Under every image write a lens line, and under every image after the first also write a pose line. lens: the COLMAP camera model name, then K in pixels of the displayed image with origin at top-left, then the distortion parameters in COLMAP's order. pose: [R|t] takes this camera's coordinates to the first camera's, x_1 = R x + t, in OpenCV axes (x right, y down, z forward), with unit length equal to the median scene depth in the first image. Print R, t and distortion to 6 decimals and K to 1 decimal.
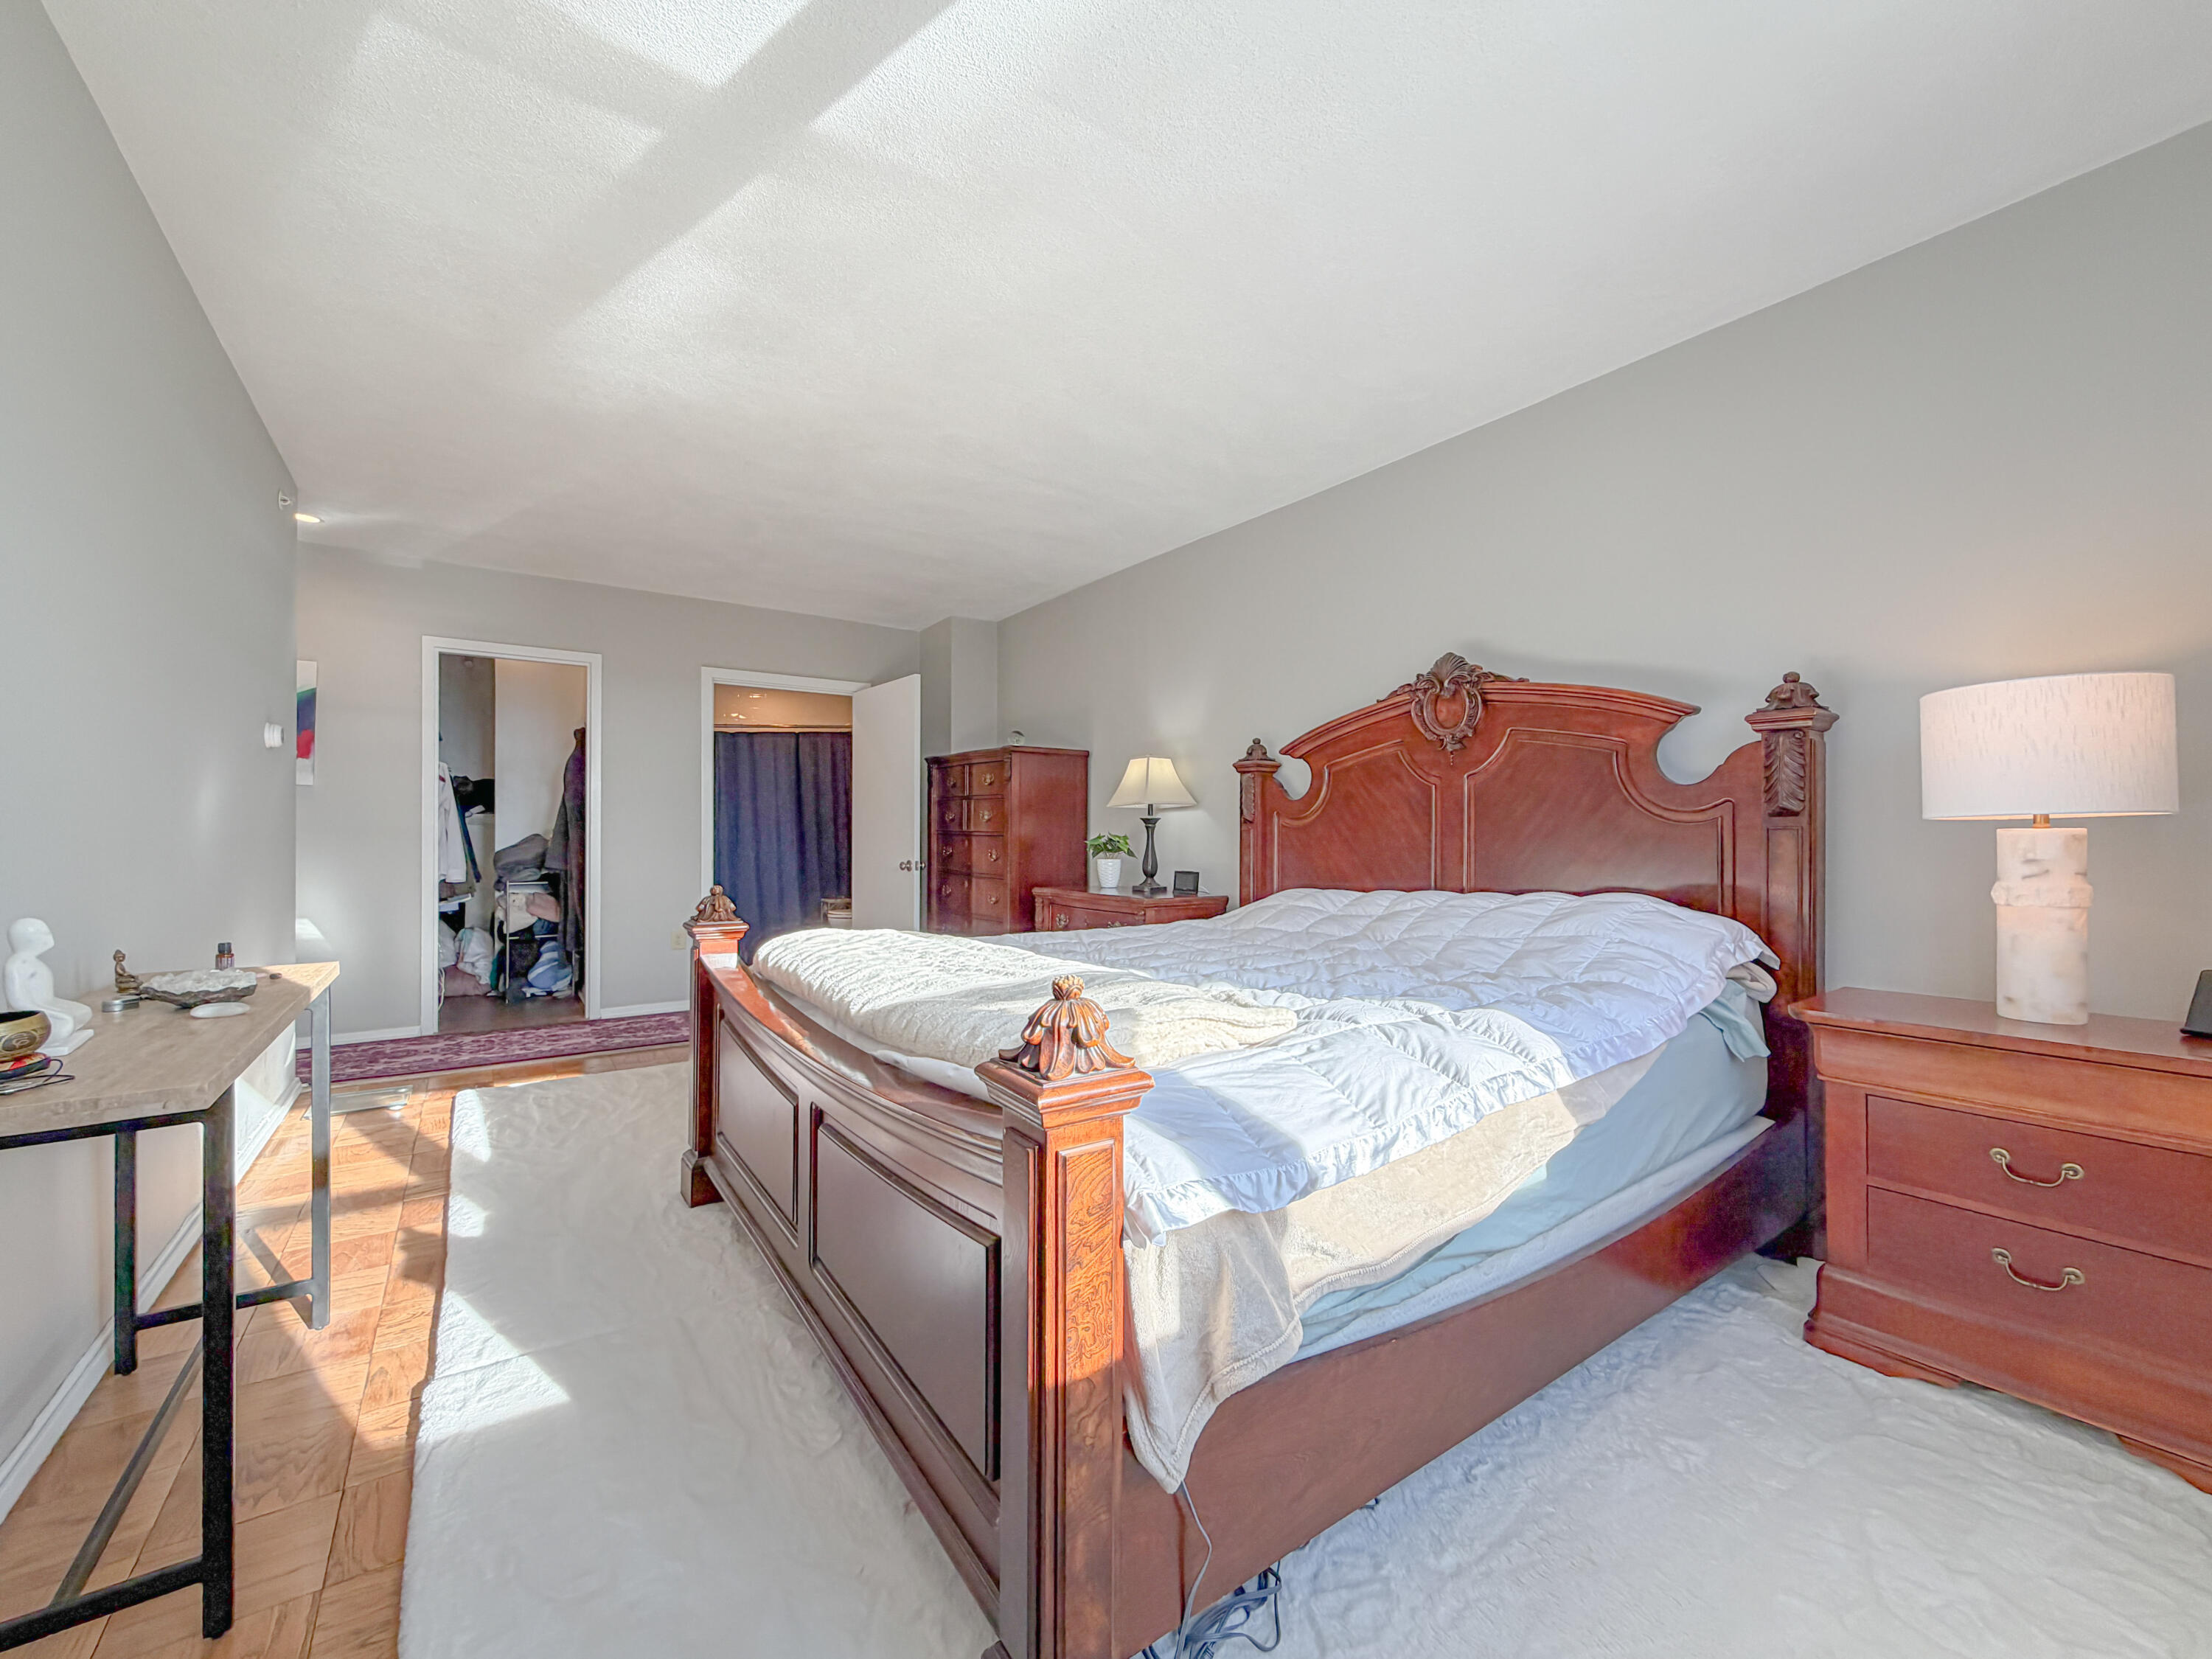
lens RADIAL K [[899.0, 0, 1113.1], [0, 899.0, 830.9], [0, 0, 1]] dist [-0.001299, 0.000708]
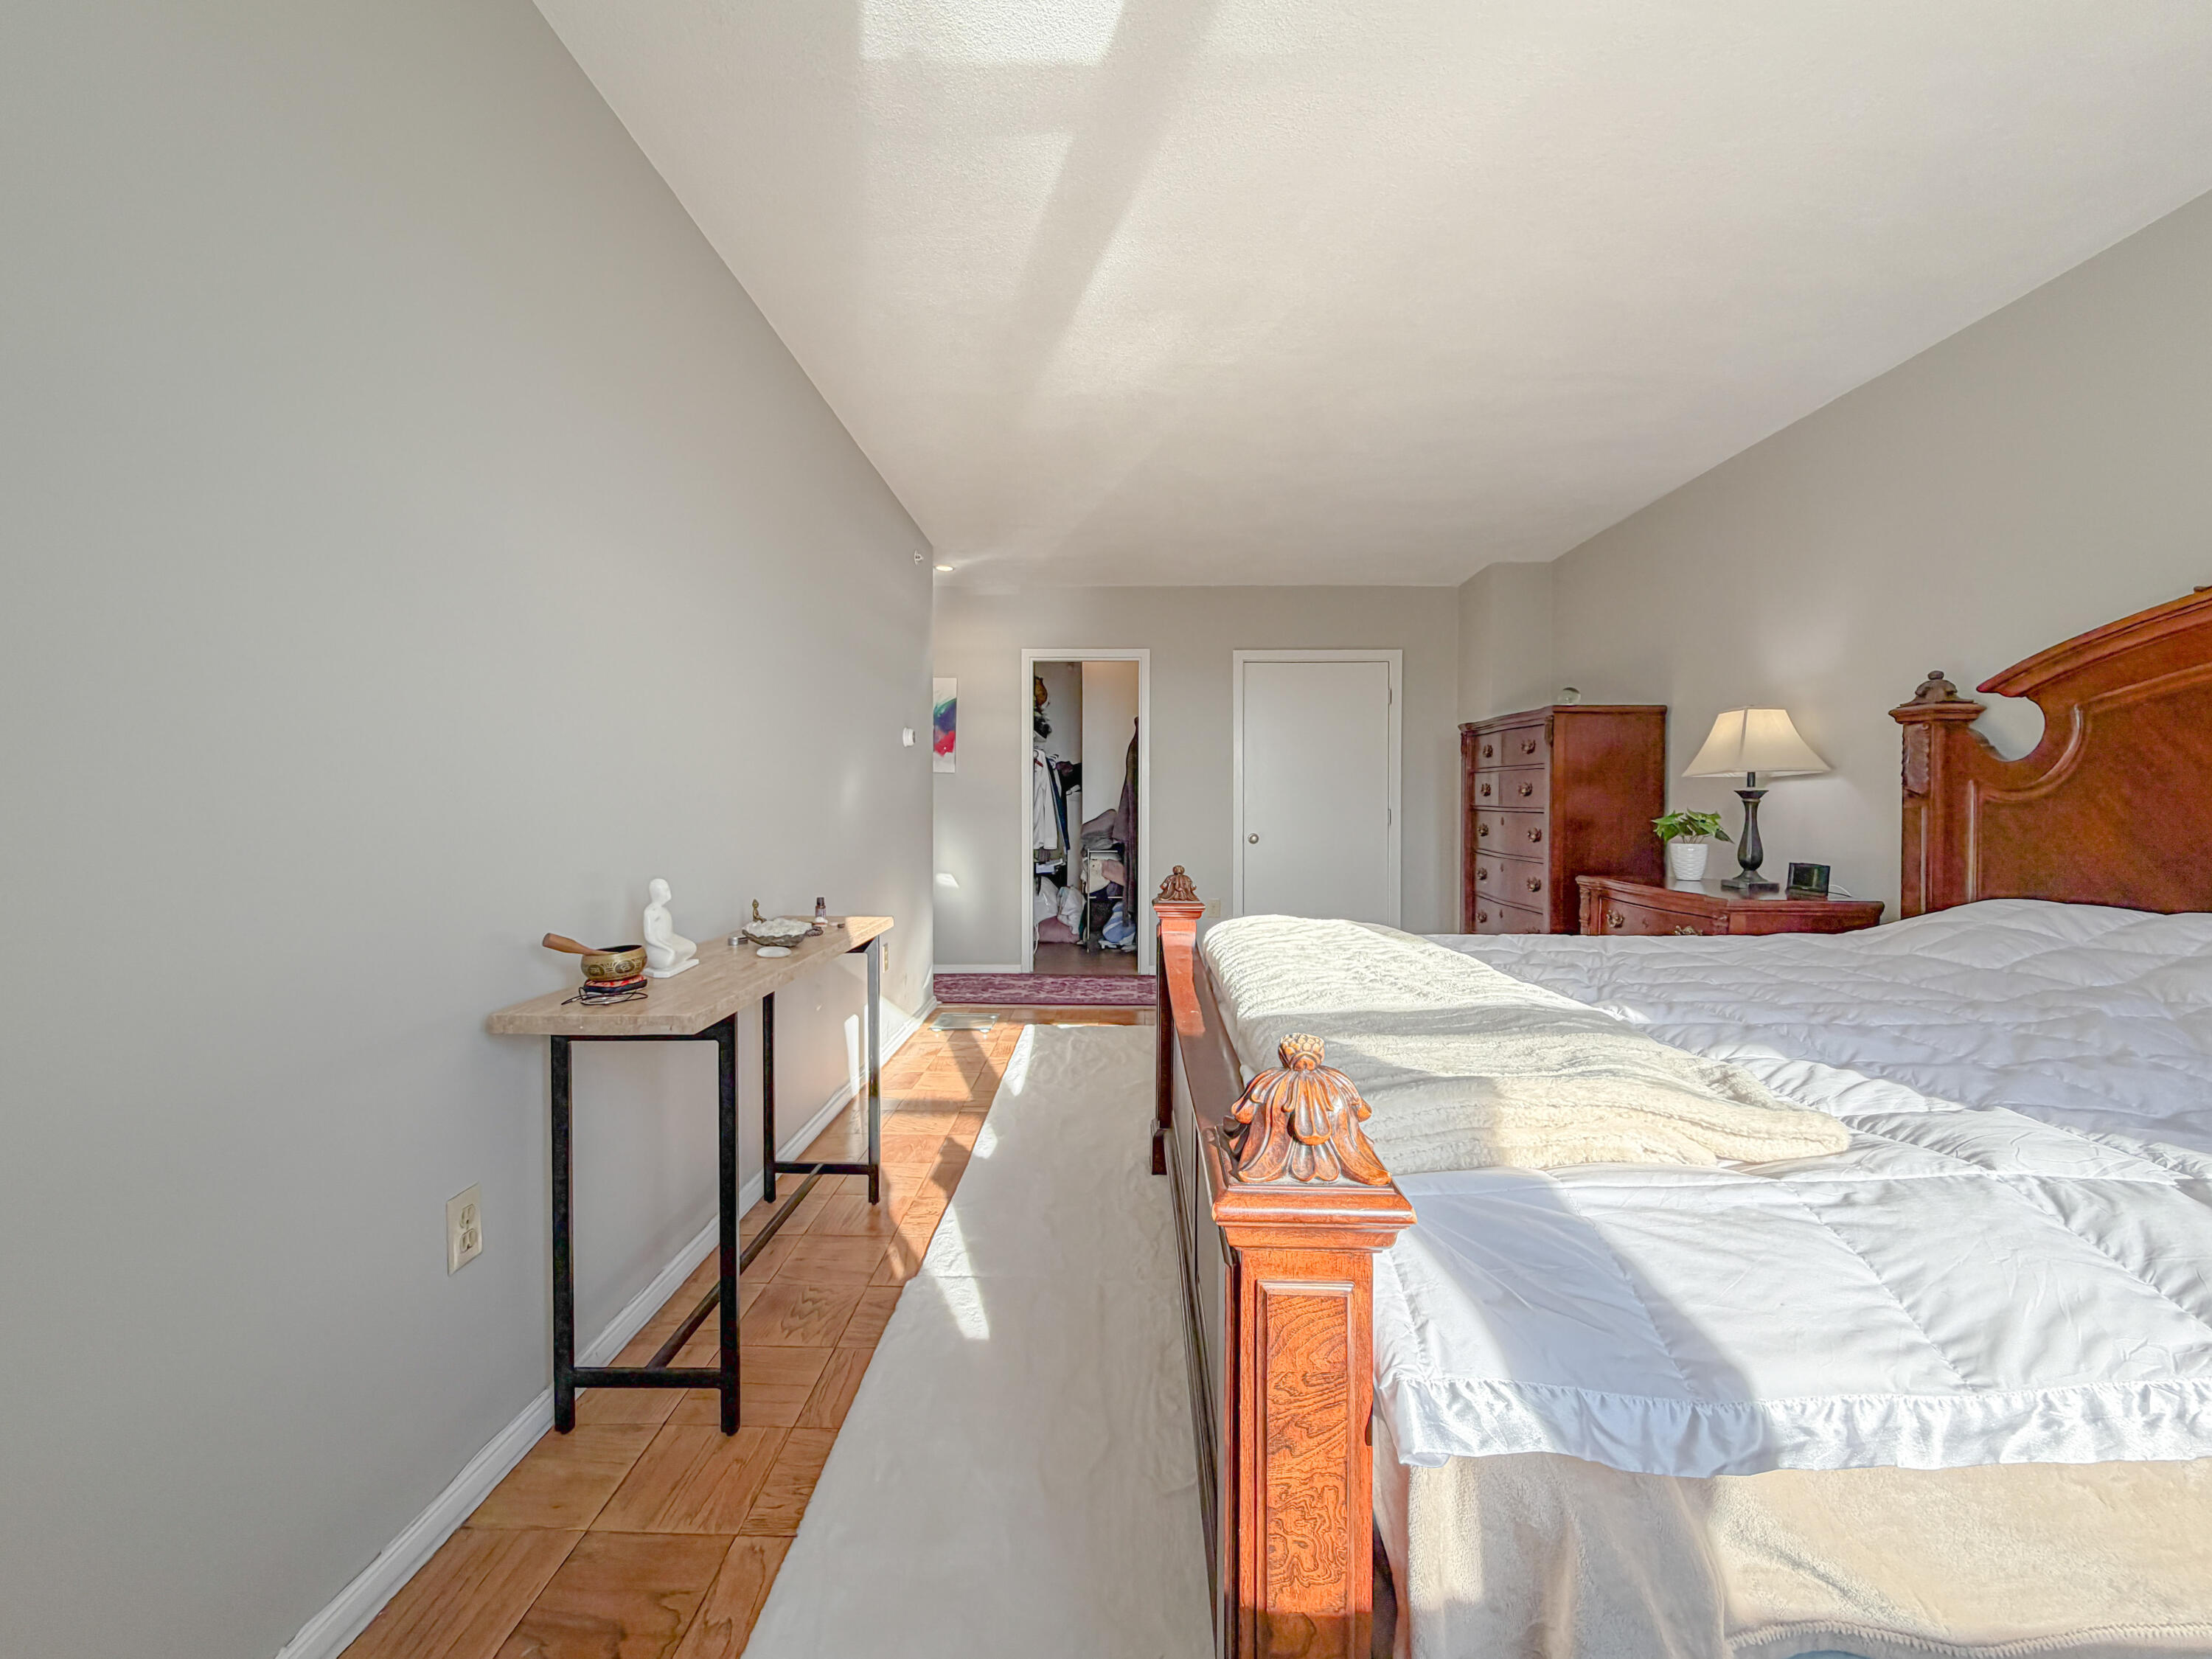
lens RADIAL K [[899.0, 0, 1099.8], [0, 899.0, 811.8], [0, 0, 1]] dist [-0.001299, 0.000708]
pose [[0.798027, 0.003278, -0.602613, 0.105280], [0.003430, 0.999944, 0.009981, -0.010402], [0.602612, -0.010032, 0.797971, 0.138088]]
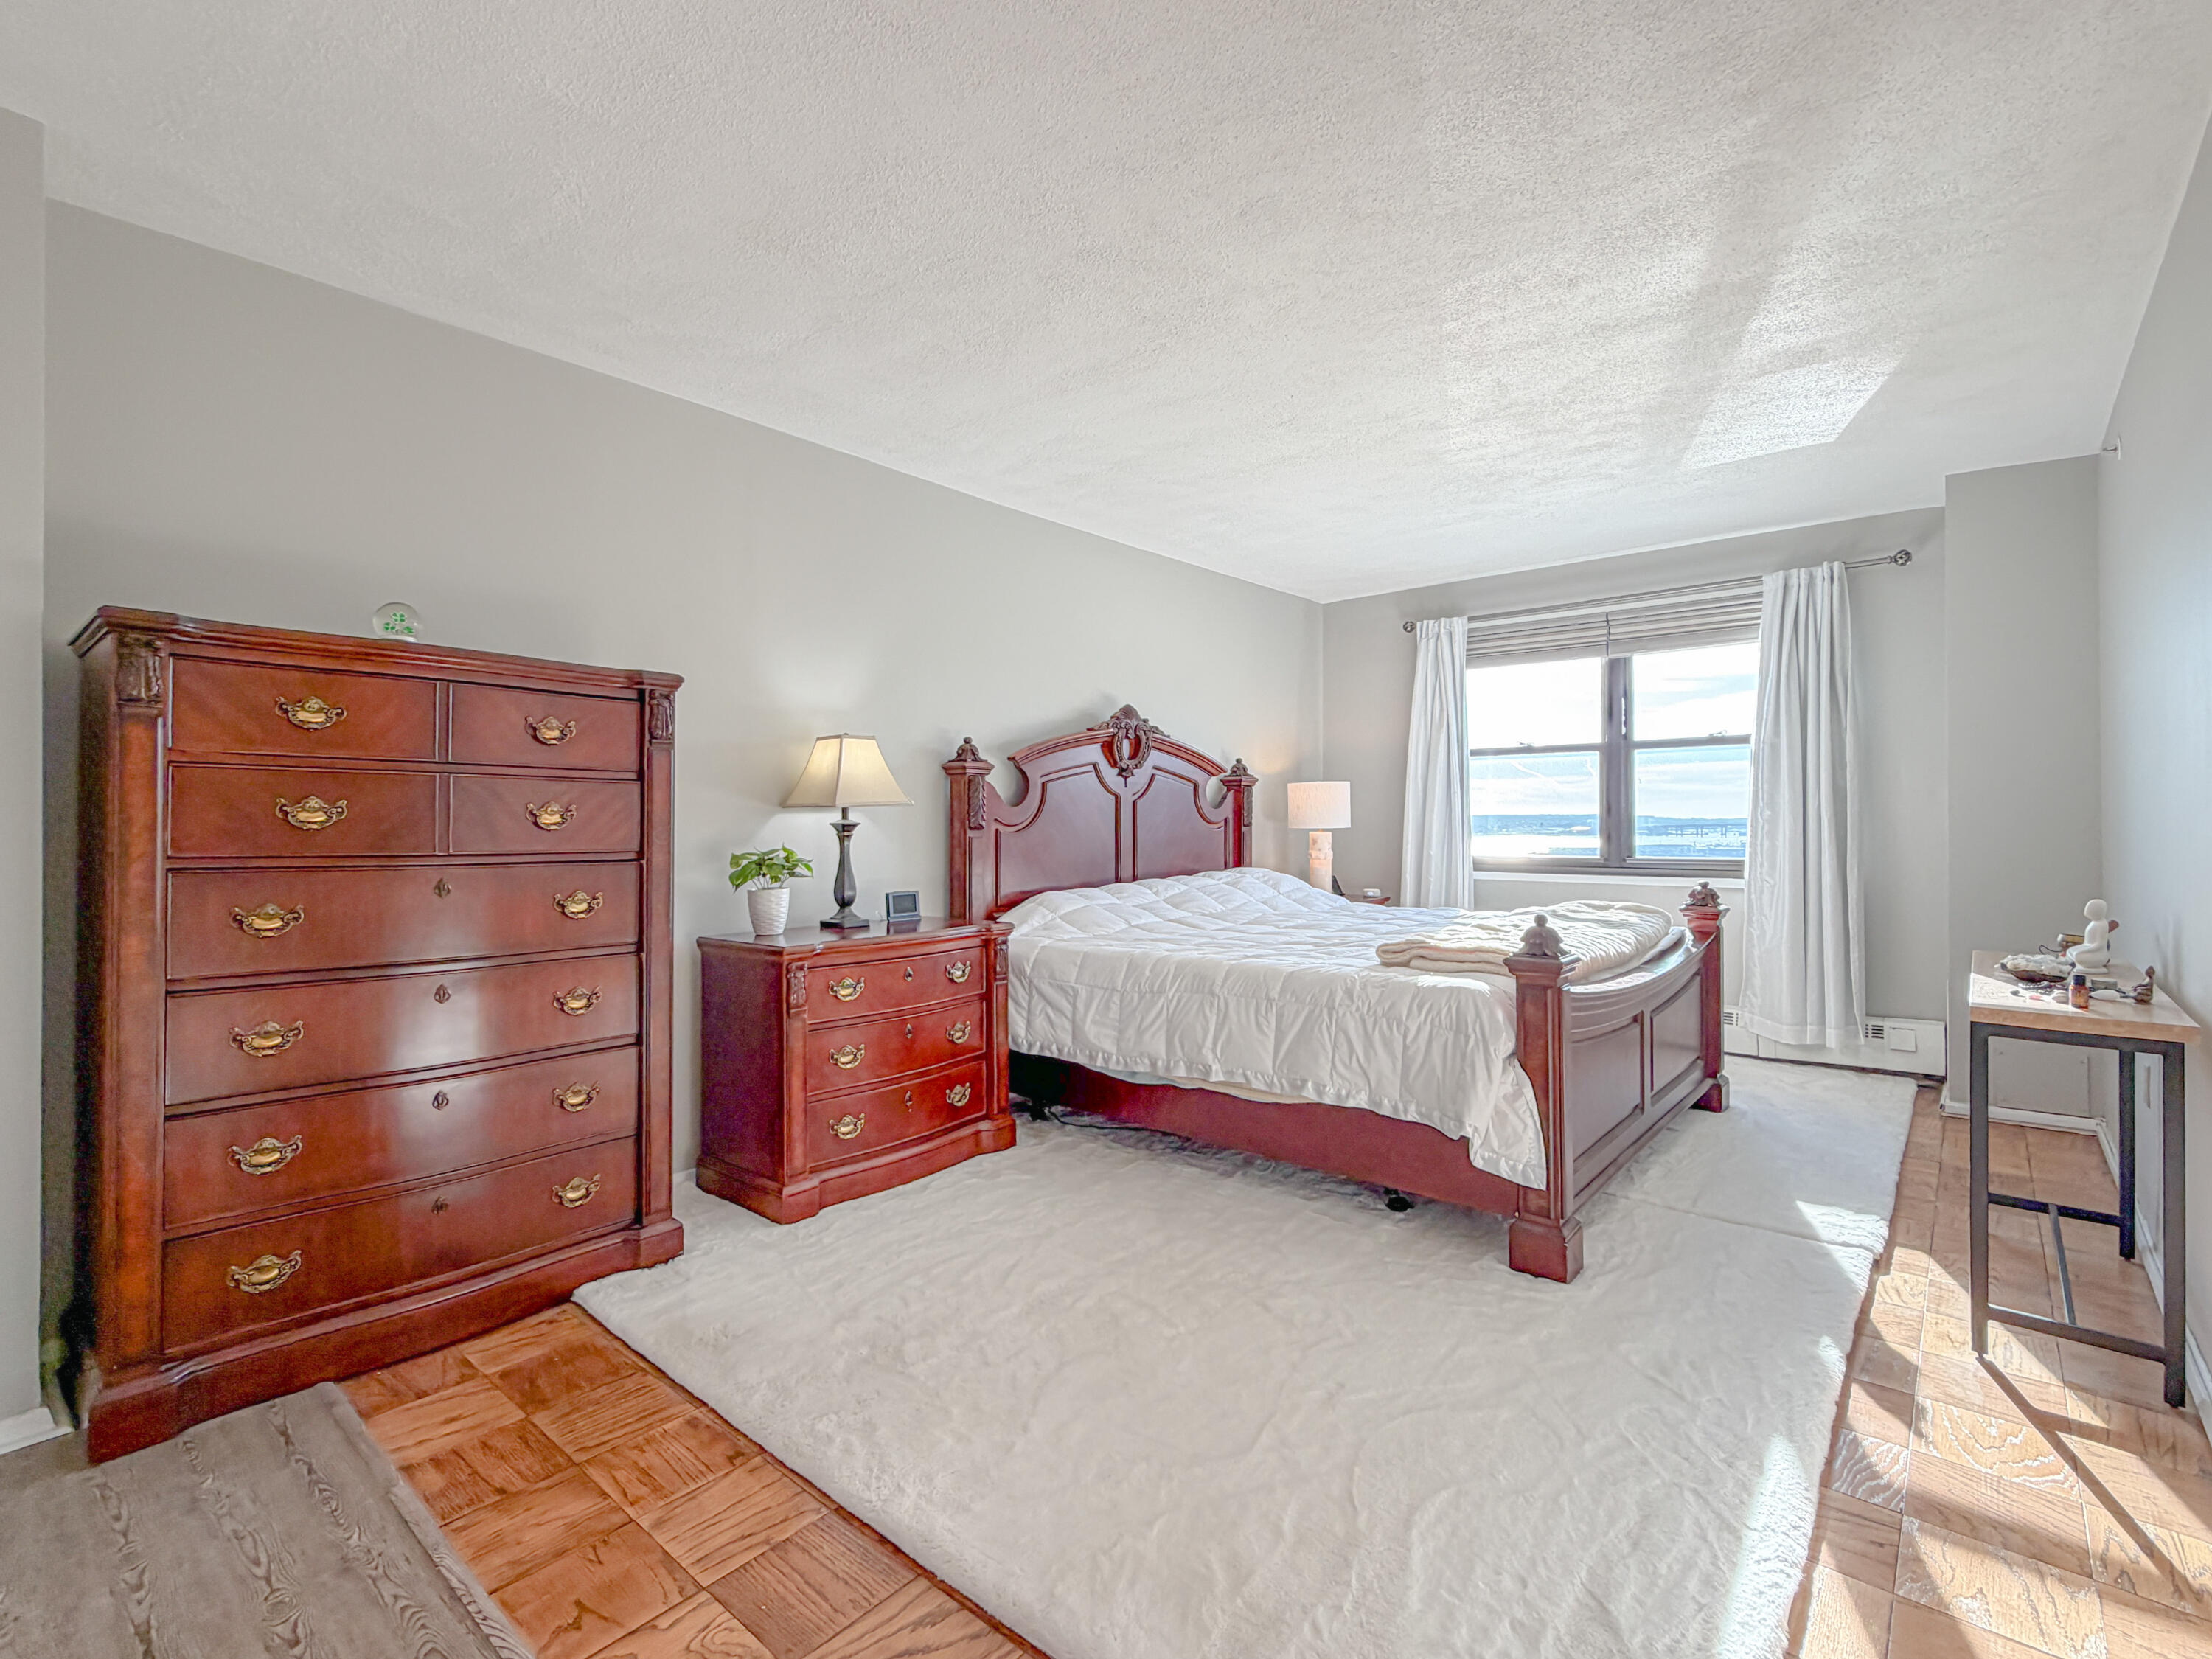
lens RADIAL K [[1013.7, 0, 1147.7], [0, 1013.7, 820.0], [0, 0, 1]] dist [0.000409, 0.000064]
pose [[-0.264612, 0.012684, 0.964272, -1.377474], [-0.002211, 0.999903, -0.013759, -0.012125], [-0.964353, -0.005773, -0.264558, 1.746067]]
